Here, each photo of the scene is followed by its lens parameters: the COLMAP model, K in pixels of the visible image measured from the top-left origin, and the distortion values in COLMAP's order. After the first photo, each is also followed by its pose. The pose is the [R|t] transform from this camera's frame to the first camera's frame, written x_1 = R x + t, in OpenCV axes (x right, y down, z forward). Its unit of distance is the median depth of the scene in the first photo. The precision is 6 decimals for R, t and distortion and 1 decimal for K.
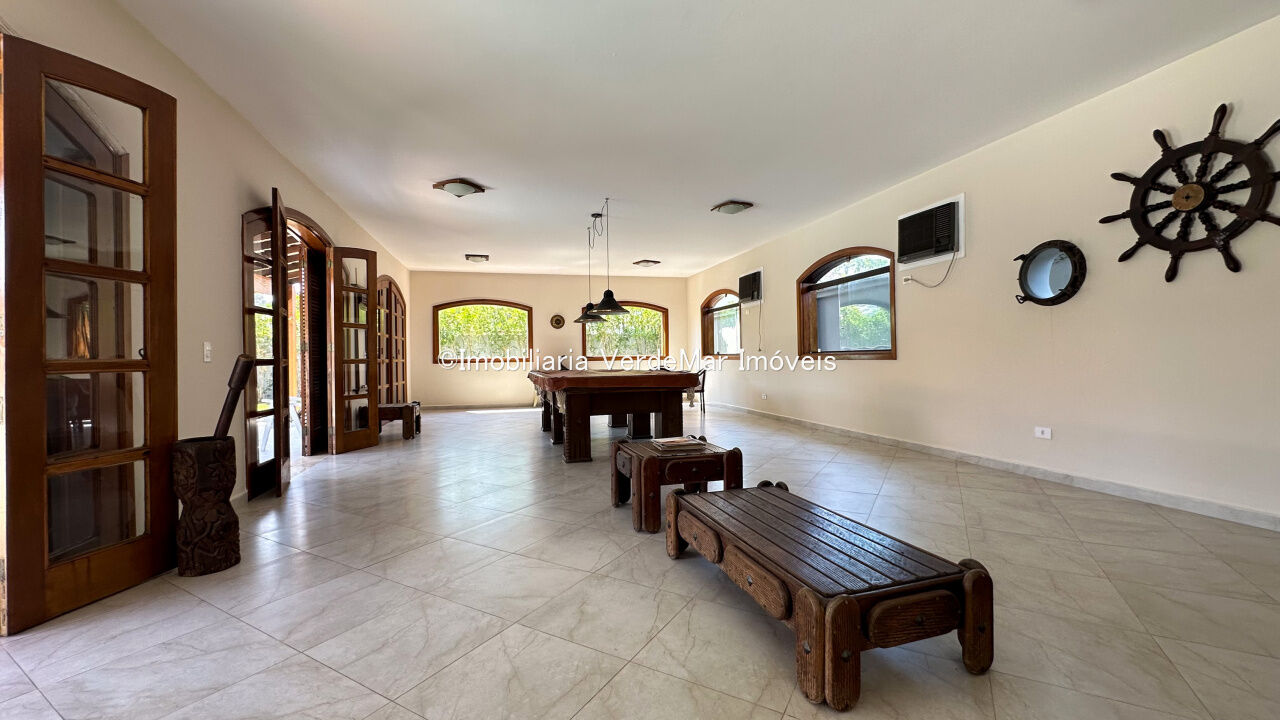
lens RADIAL K [[515.9, 0, 640.0], [0, 515.9, 360.0], [0, 0, 1]] dist [-0.001434, -0.000158]
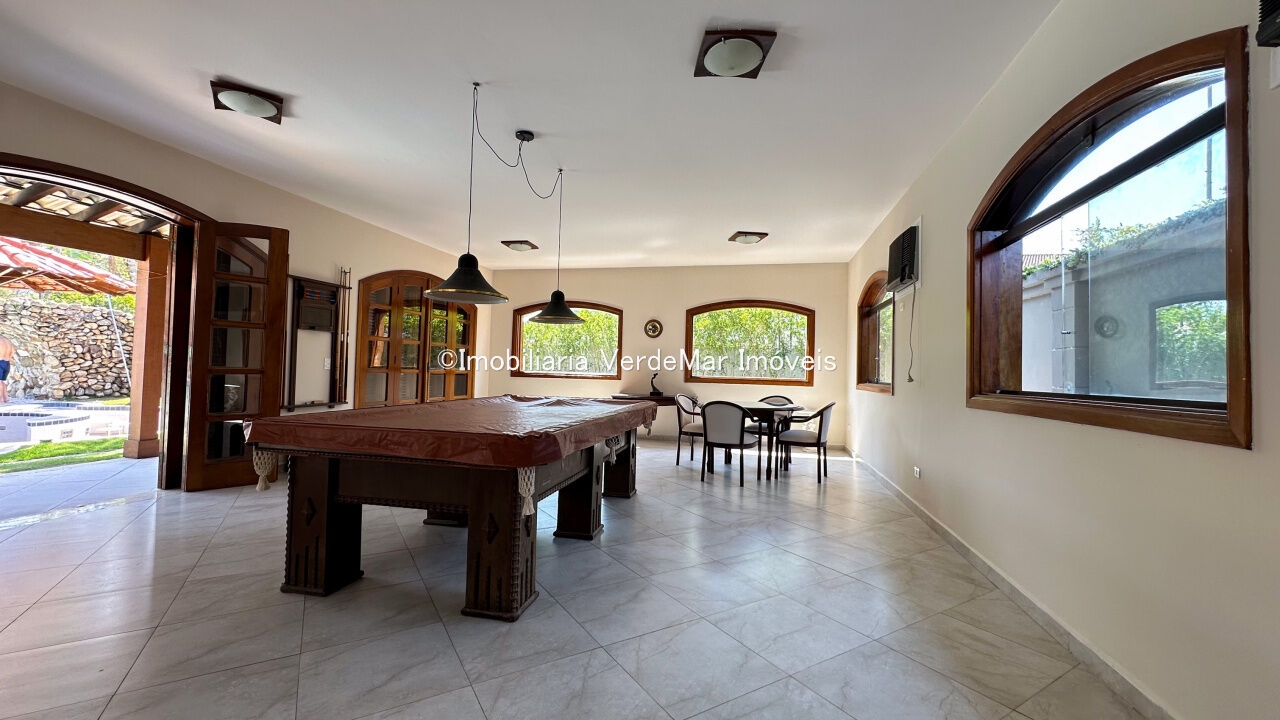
lens RADIAL K [[515.9, 0, 640.0], [0, 515.9, 360.0], [0, 0, 1]] dist [-0.001434, -0.000158]
pose [[0.885157, 0.029589, -0.464351, 0.285915], [-0.042437, 0.998950, -0.017240, -0.022803], [0.463353, 0.034965, 0.885484, 0.521486]]
